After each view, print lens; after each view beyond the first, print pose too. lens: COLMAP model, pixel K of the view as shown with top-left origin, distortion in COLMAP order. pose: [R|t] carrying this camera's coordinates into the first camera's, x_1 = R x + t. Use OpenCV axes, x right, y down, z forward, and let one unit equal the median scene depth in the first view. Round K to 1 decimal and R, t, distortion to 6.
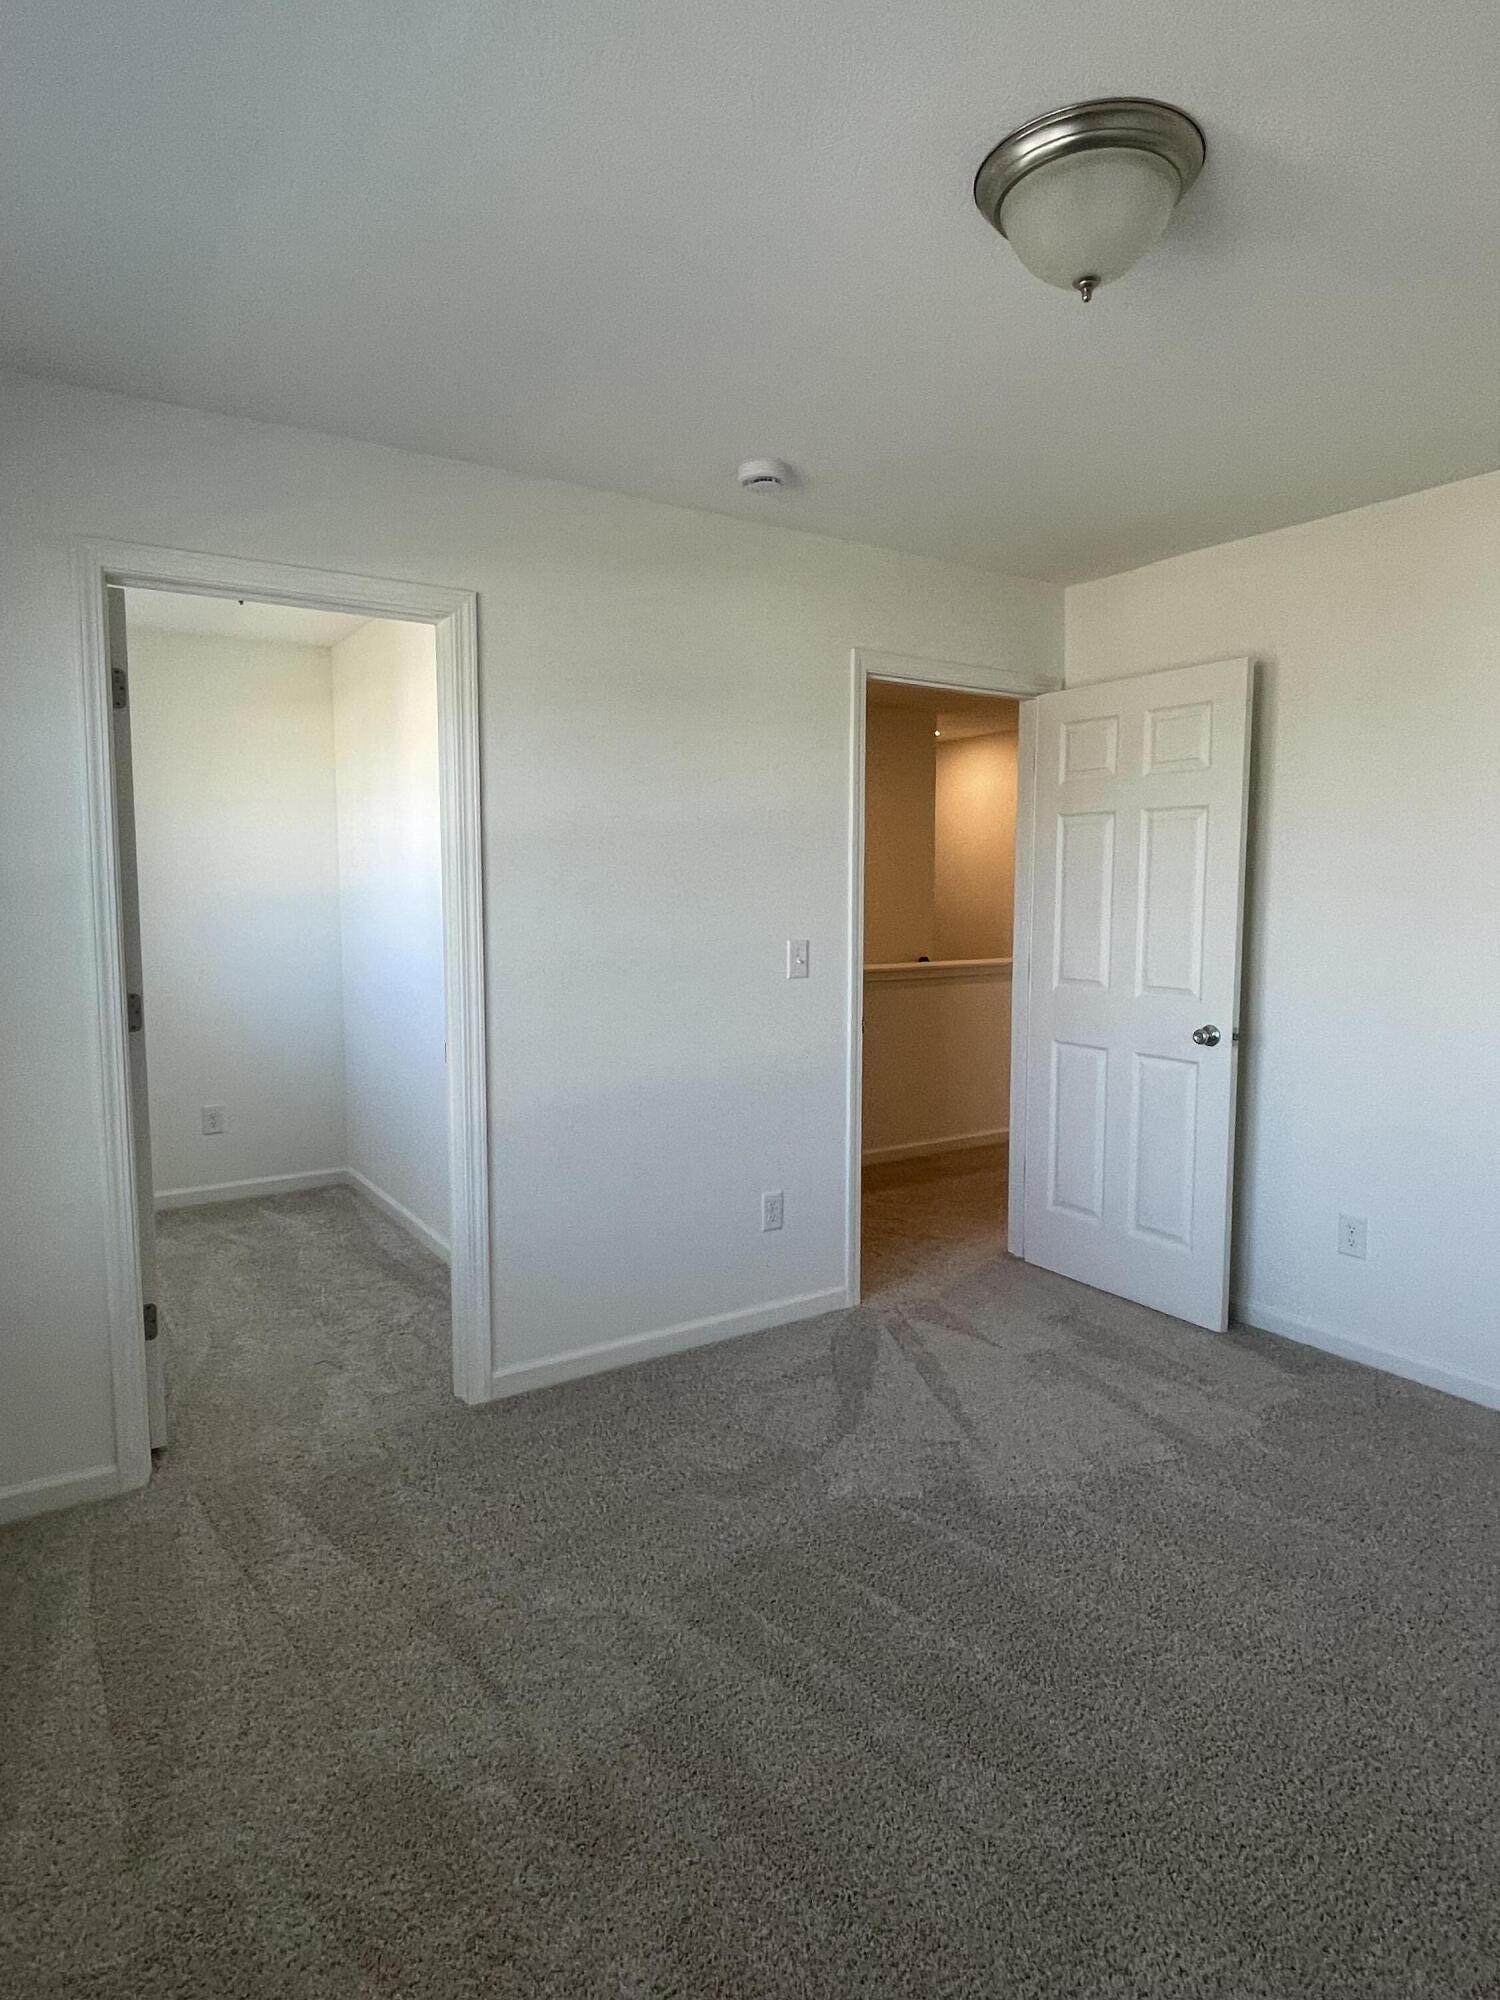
lens RADIAL K [[1167.5, 0, 750.0], [0, 1167.5, 1000.0], [0, 0, 1]] dist [-0.017518, 0.015171]
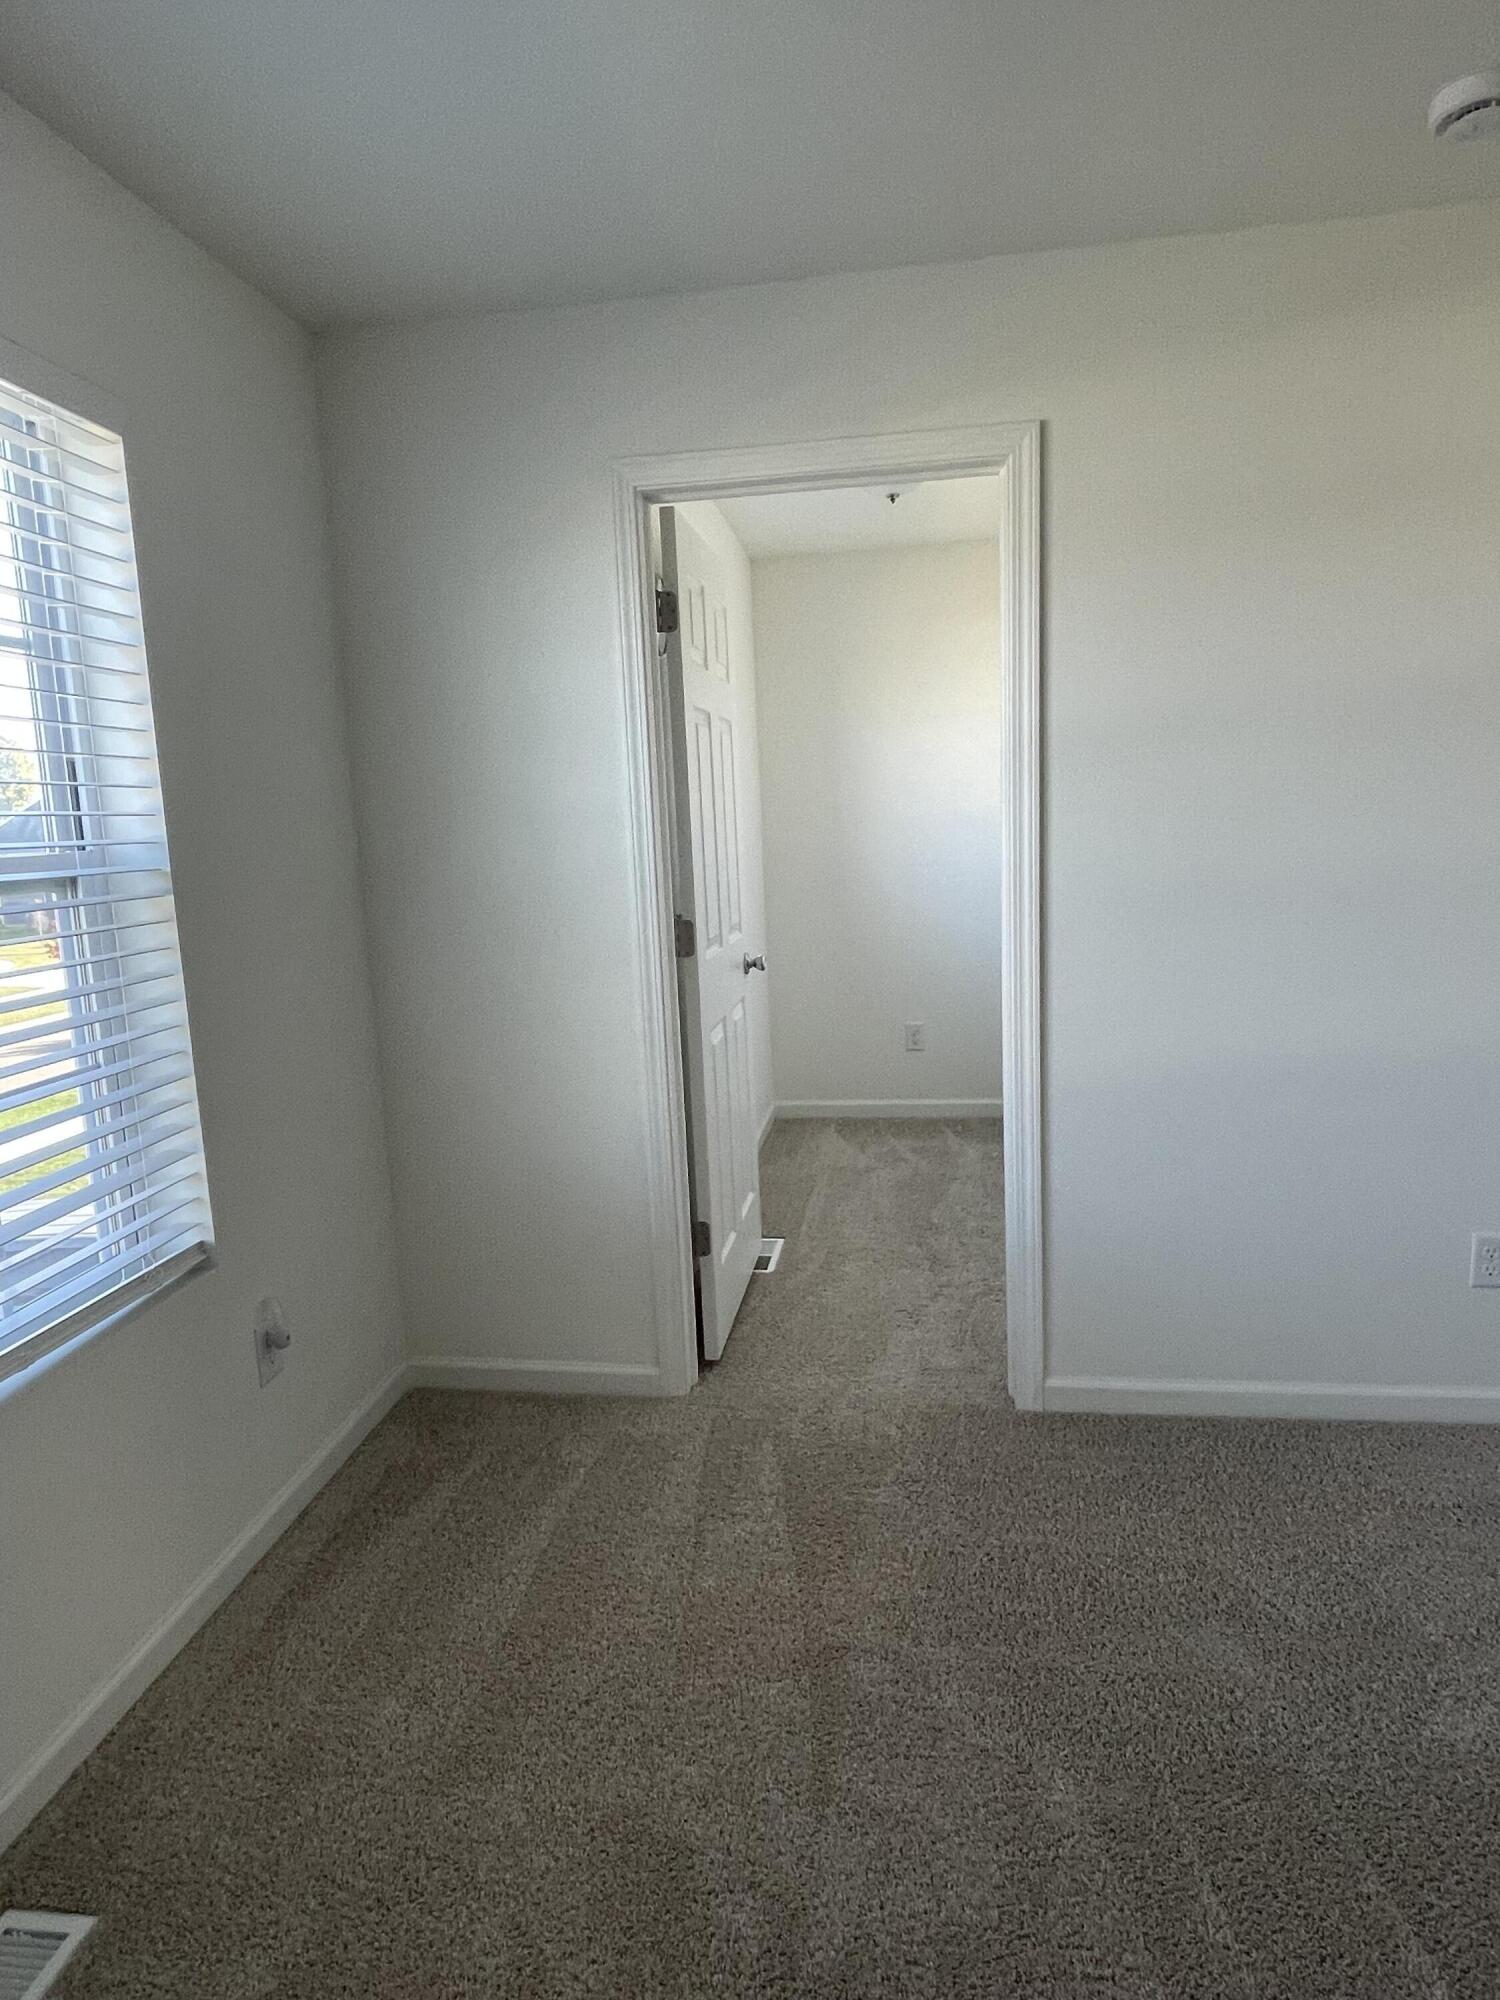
lens RADIAL K [[1167.5, 0, 750.0], [0, 1167.5, 1000.0], [0, 0, 1]] dist [-0.017518, 0.015171]
pose [[0.740806, 0.079504, -0.666998, 0.181431], [-0.024023, 0.995471, 0.091976, -0.029374], [0.671290, -0.052113, 0.739361, 0.277328]]
